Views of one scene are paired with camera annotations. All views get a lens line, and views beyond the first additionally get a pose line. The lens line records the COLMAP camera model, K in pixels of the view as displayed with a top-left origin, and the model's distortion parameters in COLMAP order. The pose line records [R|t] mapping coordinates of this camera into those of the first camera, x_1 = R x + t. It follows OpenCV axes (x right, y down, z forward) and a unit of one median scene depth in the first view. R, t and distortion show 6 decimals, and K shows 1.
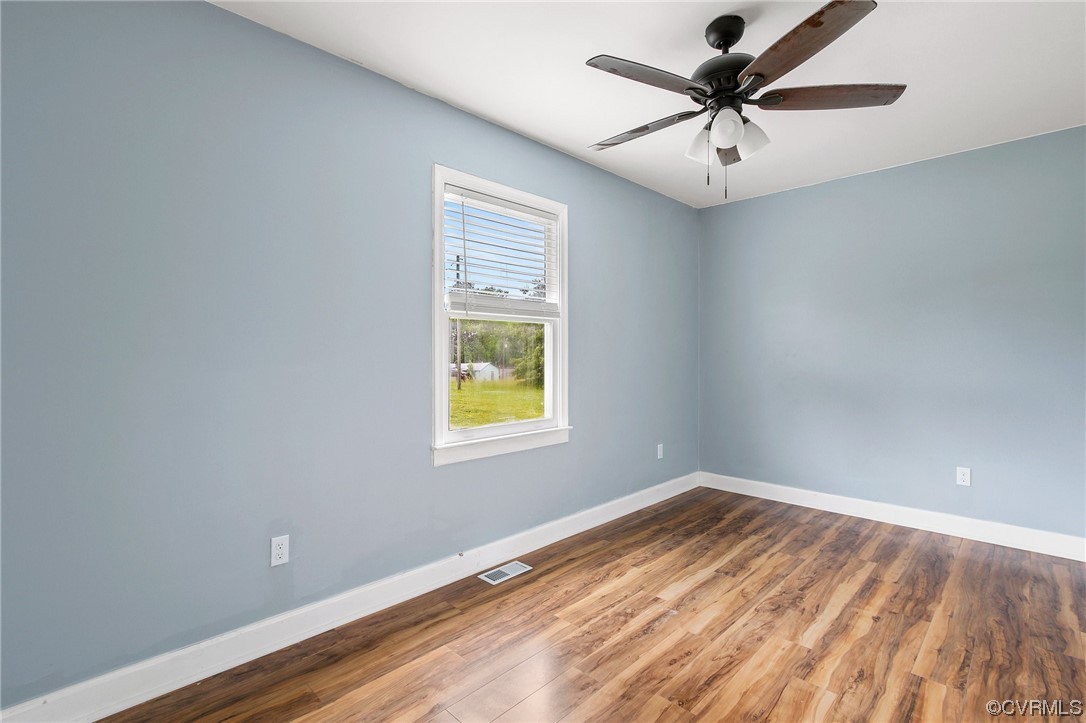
lens RADIAL K [[500.0, 0, 526.6], [0, 500.0, 369.9], [0, 0, 1]] dist [-0.012967, 0.000076]
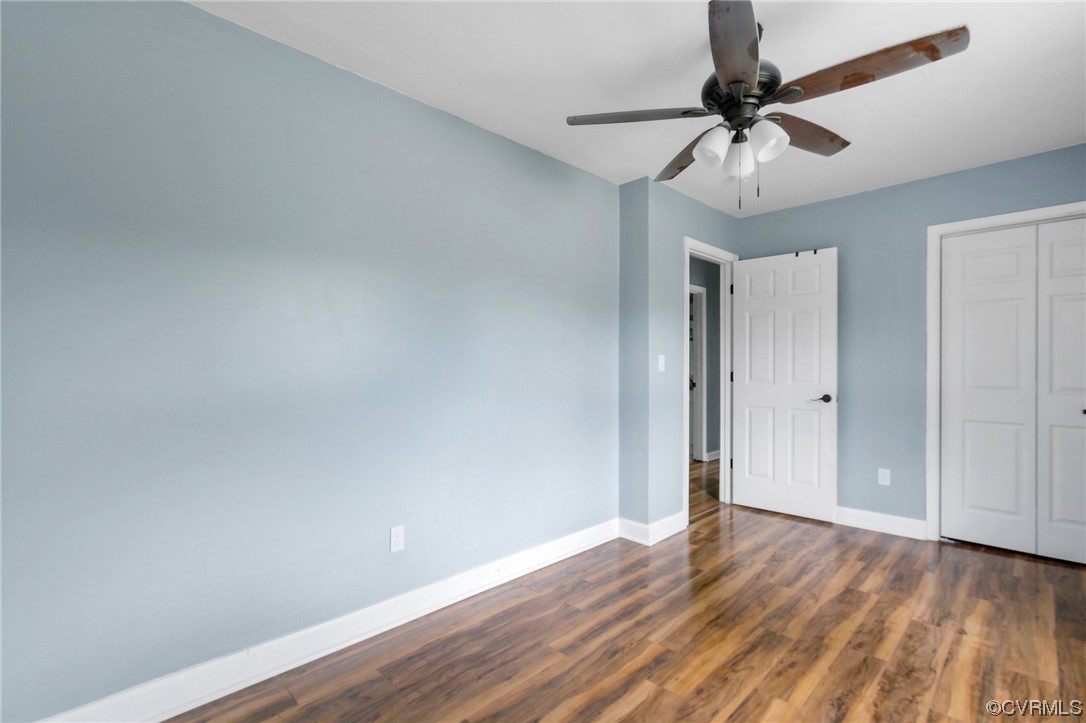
lens RADIAL K [[500.0, 0, 526.6], [0, 500.0, 369.9], [0, 0, 1]] dist [-0.012967, 0.000076]
pose [[-0.999907, 0.011517, 0.007304, 0.816470], [0.011756, 0.999369, 0.033518, -0.046929], [-0.006913, 0.033600, -0.999411, 1.986082]]
